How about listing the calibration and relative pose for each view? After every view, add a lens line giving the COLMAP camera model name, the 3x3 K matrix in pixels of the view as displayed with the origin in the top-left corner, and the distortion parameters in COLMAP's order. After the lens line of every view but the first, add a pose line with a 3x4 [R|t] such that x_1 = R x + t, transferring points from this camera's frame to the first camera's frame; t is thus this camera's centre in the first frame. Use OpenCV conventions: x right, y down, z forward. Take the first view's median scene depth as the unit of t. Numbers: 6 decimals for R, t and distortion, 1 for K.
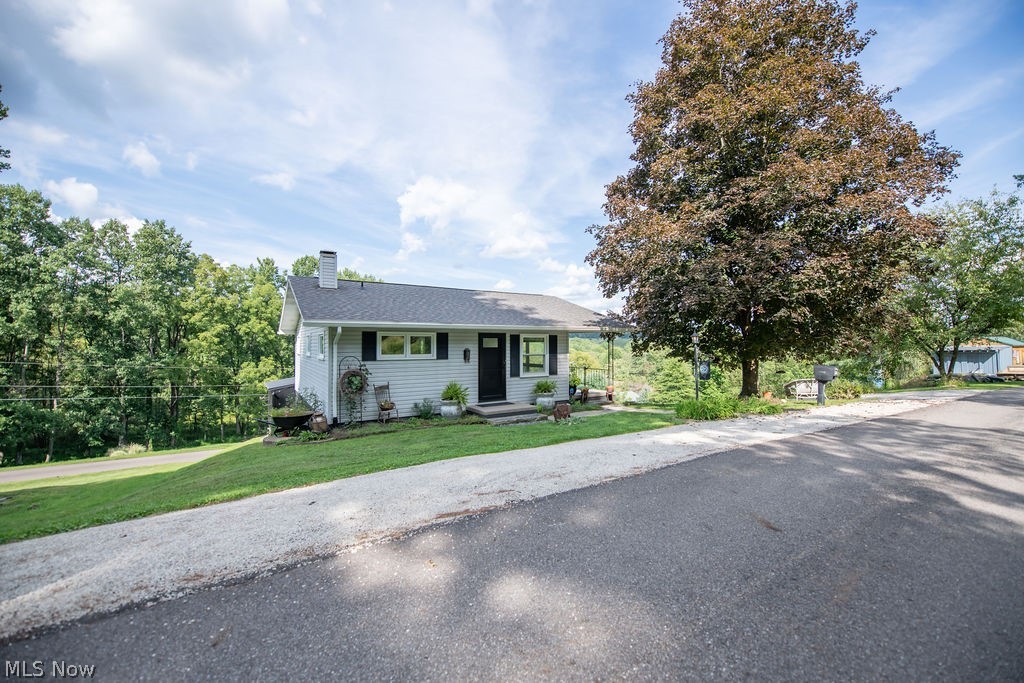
lens RADIAL K [[408.5, 0, 514.4], [0, 408.5, 337.5], [0, 0, 1]] dist [-0.012886, -0.003149]
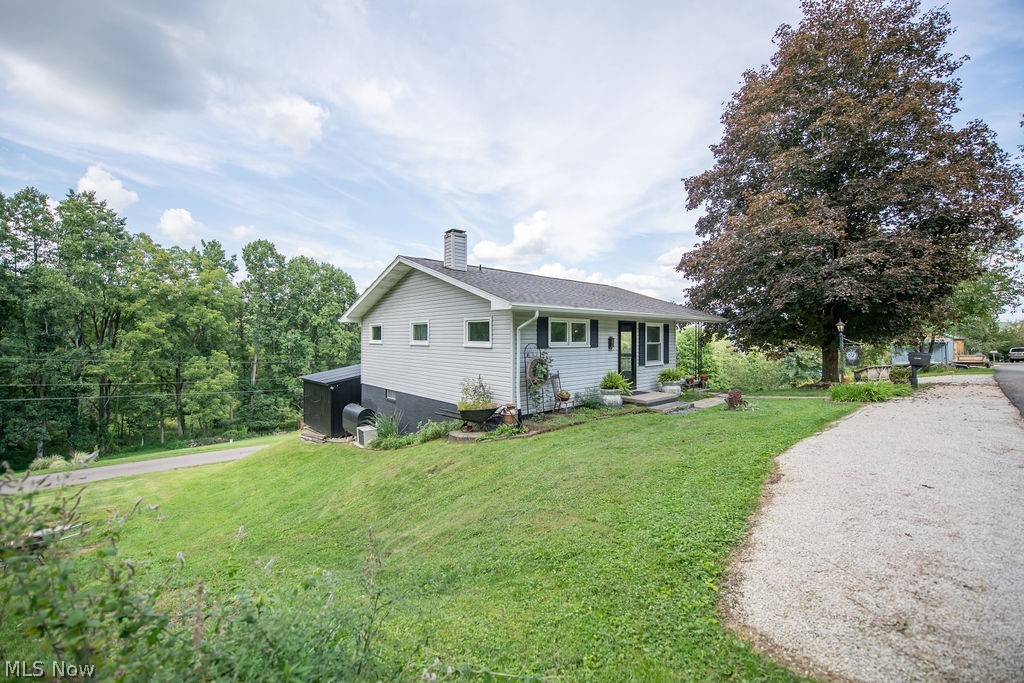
lens RADIAL K [[408.5, 0, 514.4], [0, 408.5, 337.5], [0, 0, 1]] dist [-0.012886, -0.003149]
pose [[0.988366, 0.003218, 0.152060, -0.460675], [-0.005341, 0.999894, 0.013553, 0.016235], [-0.152001, -0.014208, 0.988278, 0.067886]]
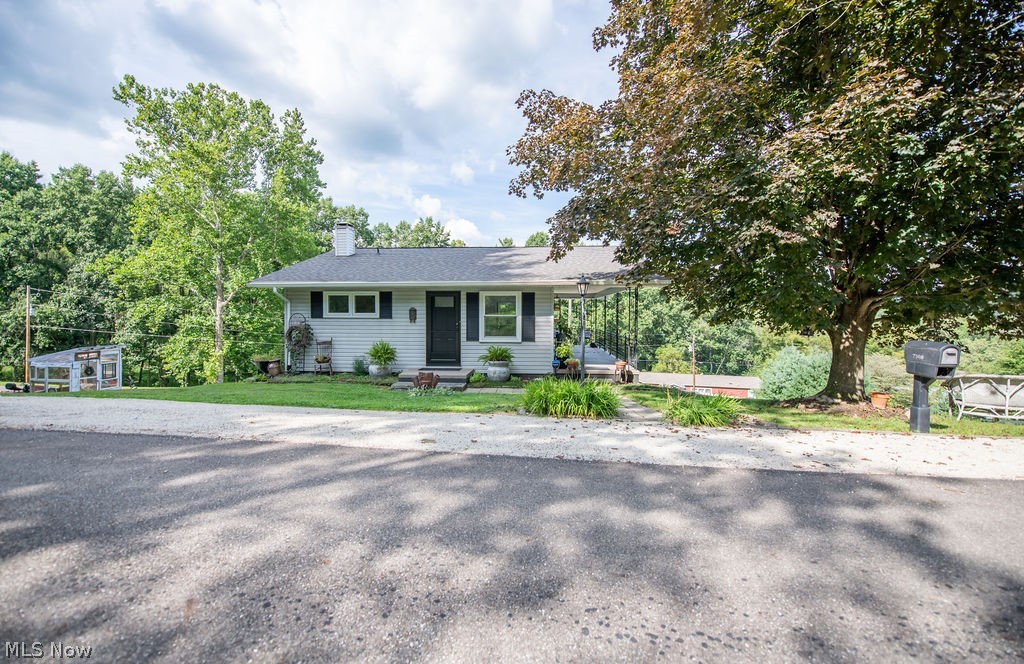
lens RADIAL K [[409.1, 0, 512.0], [0, 409.1, 332.0], [0, 0, 1]] dist [-0.000562, -0.000041]
pose [[0.799527, 0.029822, -0.599889, 0.601441], [0.005122, 0.998392, 0.056460, 0.028552], [0.600608, -0.048215, 0.798089, 0.350788]]
